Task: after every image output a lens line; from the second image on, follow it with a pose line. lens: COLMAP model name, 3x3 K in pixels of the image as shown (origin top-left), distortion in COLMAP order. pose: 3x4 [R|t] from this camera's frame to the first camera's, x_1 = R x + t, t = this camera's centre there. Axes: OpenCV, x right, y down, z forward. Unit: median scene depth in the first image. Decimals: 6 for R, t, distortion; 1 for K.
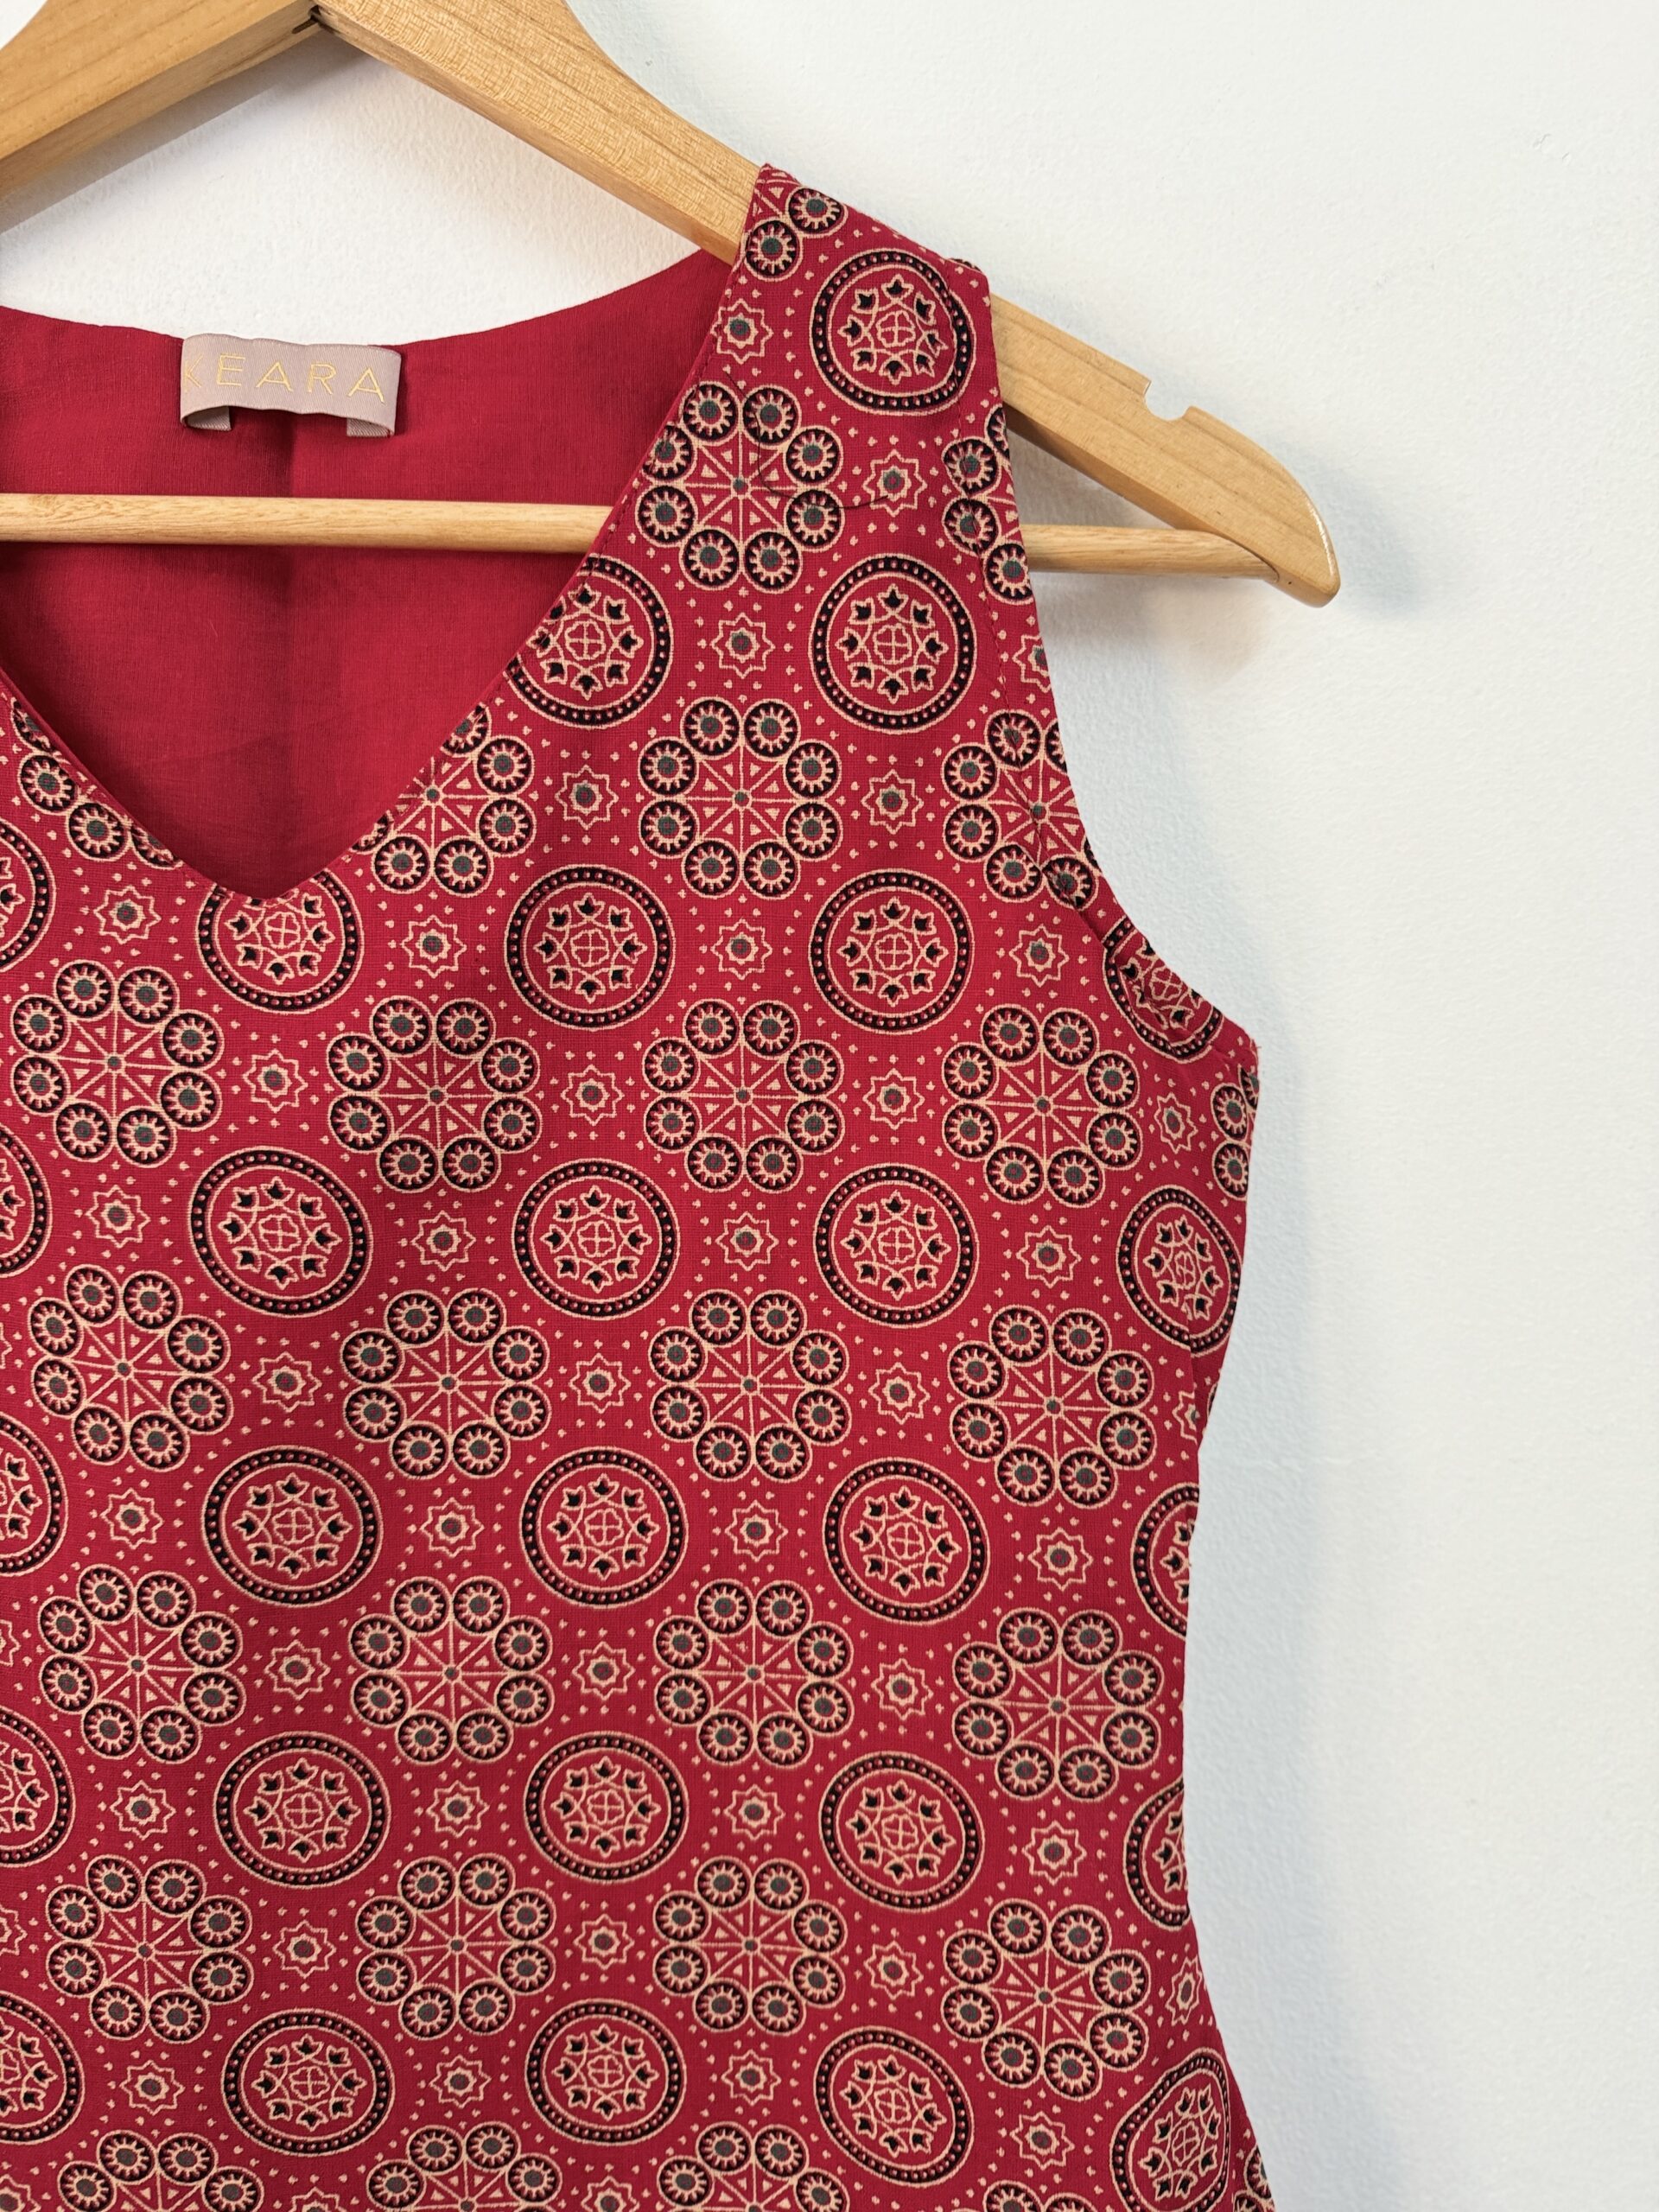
lens RADIAL K [[1526.2, 0, 812.0], [0, 1526.2, 1105.0], [0, 0, 1]] dist [0.060947, -0.077560]
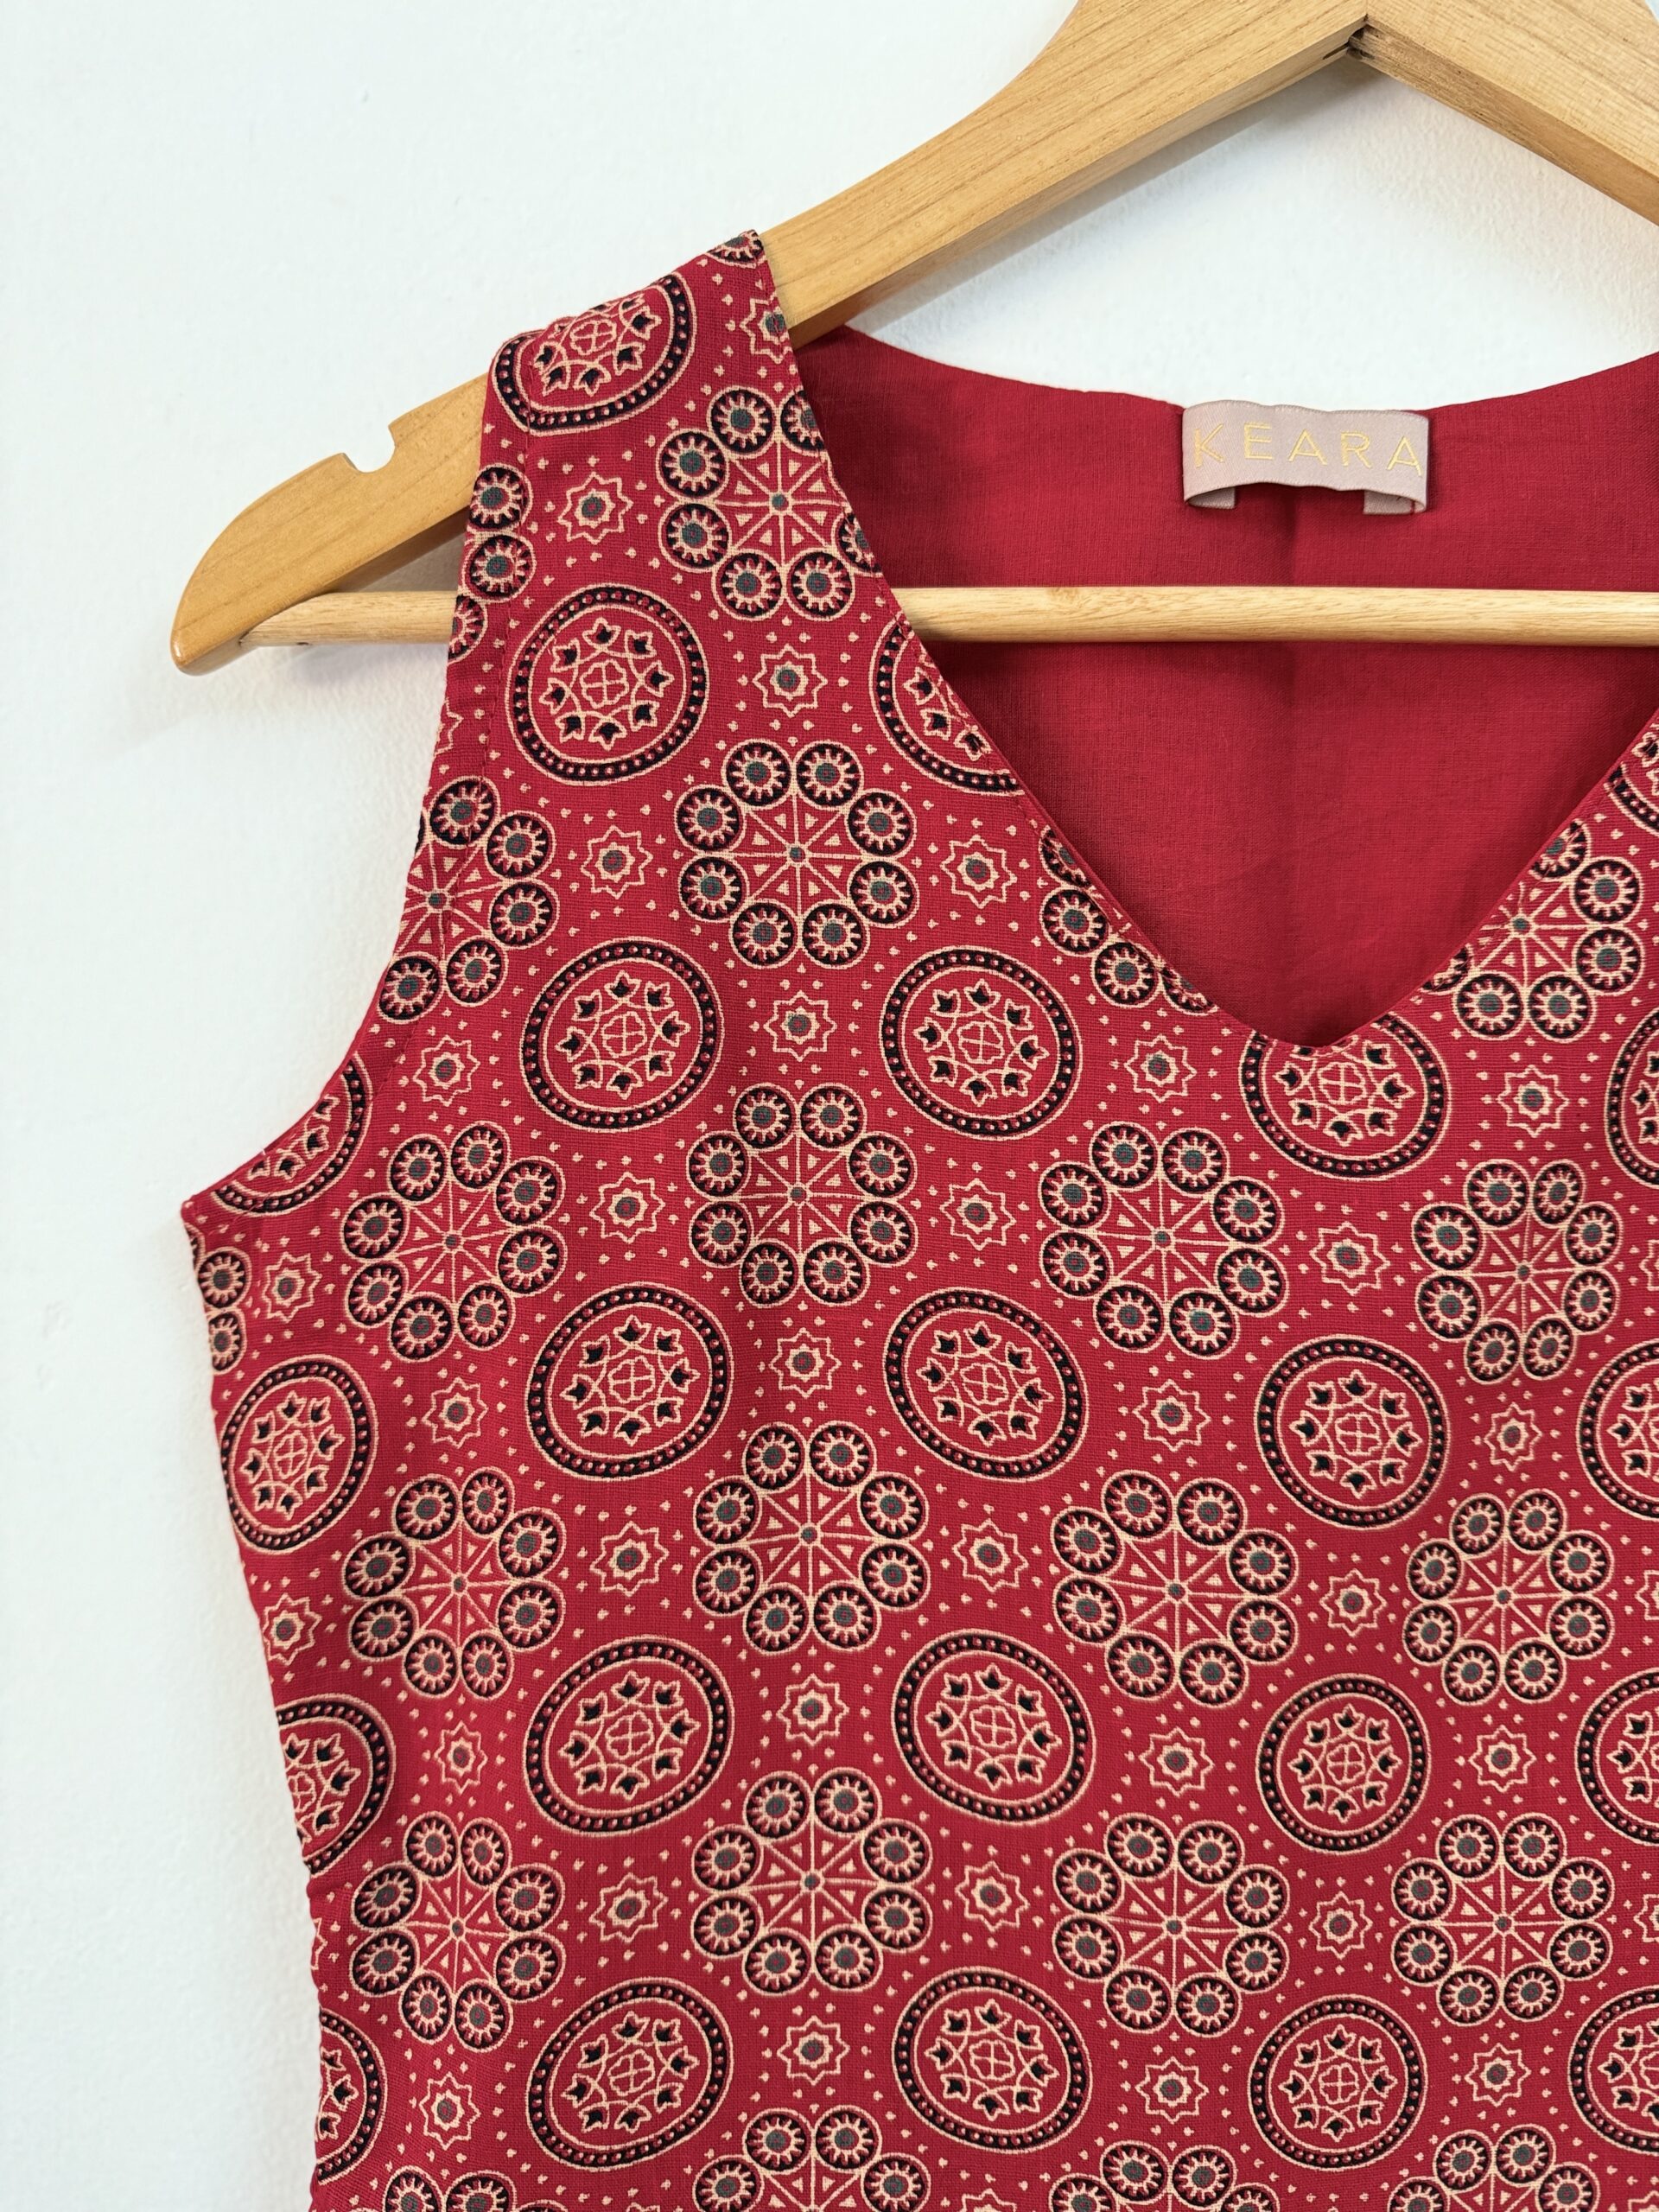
lens RADIAL K [[1526.2, 0, 848.1], [0, 1526.2, 1120.9], [0, 0, 1]] dist [0.060947, -0.077560]
pose [[0.999887, -0.012337, -0.008585, -0.614526], [0.012313, 0.999920, -0.002811, -0.093060], [0.008619, 0.002705, 0.999959, 0.126280]]
